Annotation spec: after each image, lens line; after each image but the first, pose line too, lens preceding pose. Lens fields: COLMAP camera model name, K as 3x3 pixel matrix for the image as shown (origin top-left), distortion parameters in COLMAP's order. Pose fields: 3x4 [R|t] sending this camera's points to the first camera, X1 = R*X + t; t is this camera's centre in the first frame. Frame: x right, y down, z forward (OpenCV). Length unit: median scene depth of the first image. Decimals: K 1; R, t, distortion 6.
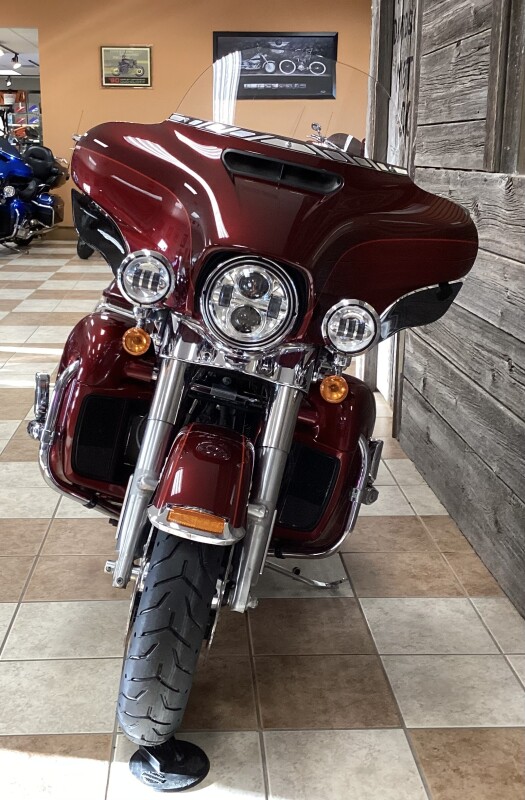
lens RADIAL K [[965.2, 0, 225.5], [0, 965.2, 400.6], [0, 0, 1]] dist [0.121348, 0.002180]
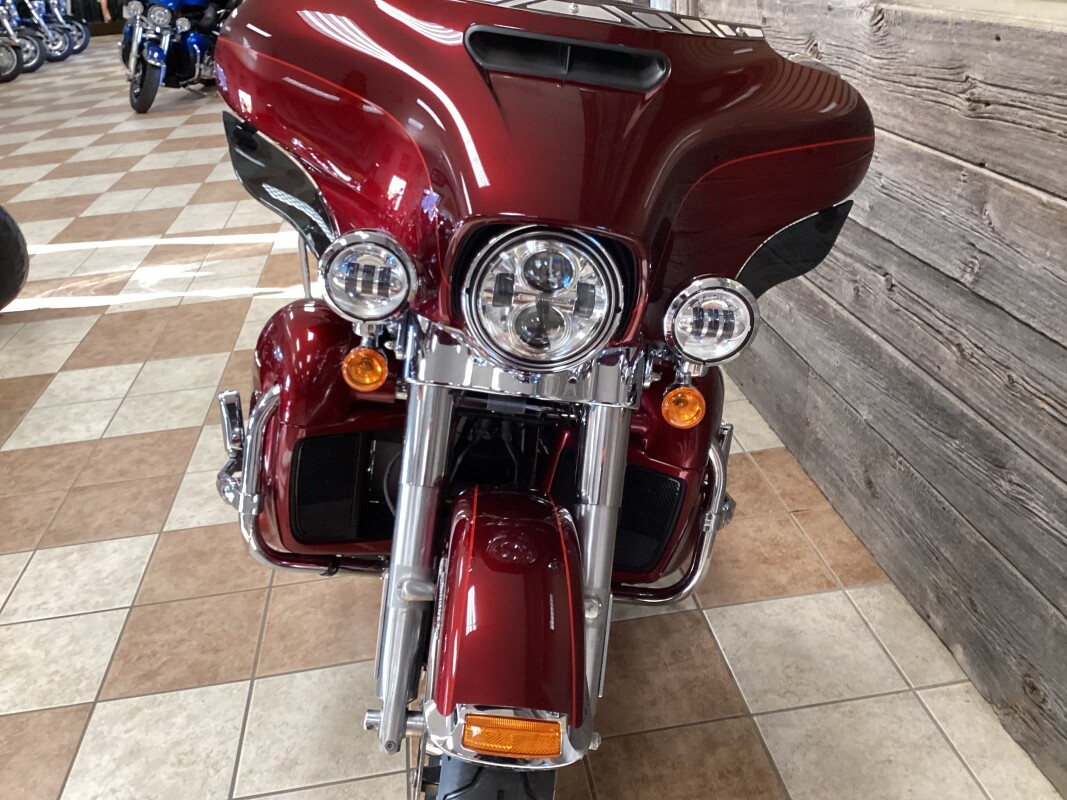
lens RADIAL K [[970.3, 0, 533.5], [0, 970.3, 400.0], [0, 0, 1]] dist [0.130297, -0.274533]
pose [[0.991503, -0.117870, 0.055037, -0.019642], [0.105155, 0.975283, 0.194335, -0.137527], [-0.076583, -0.186897, 0.979390, 0.339019]]
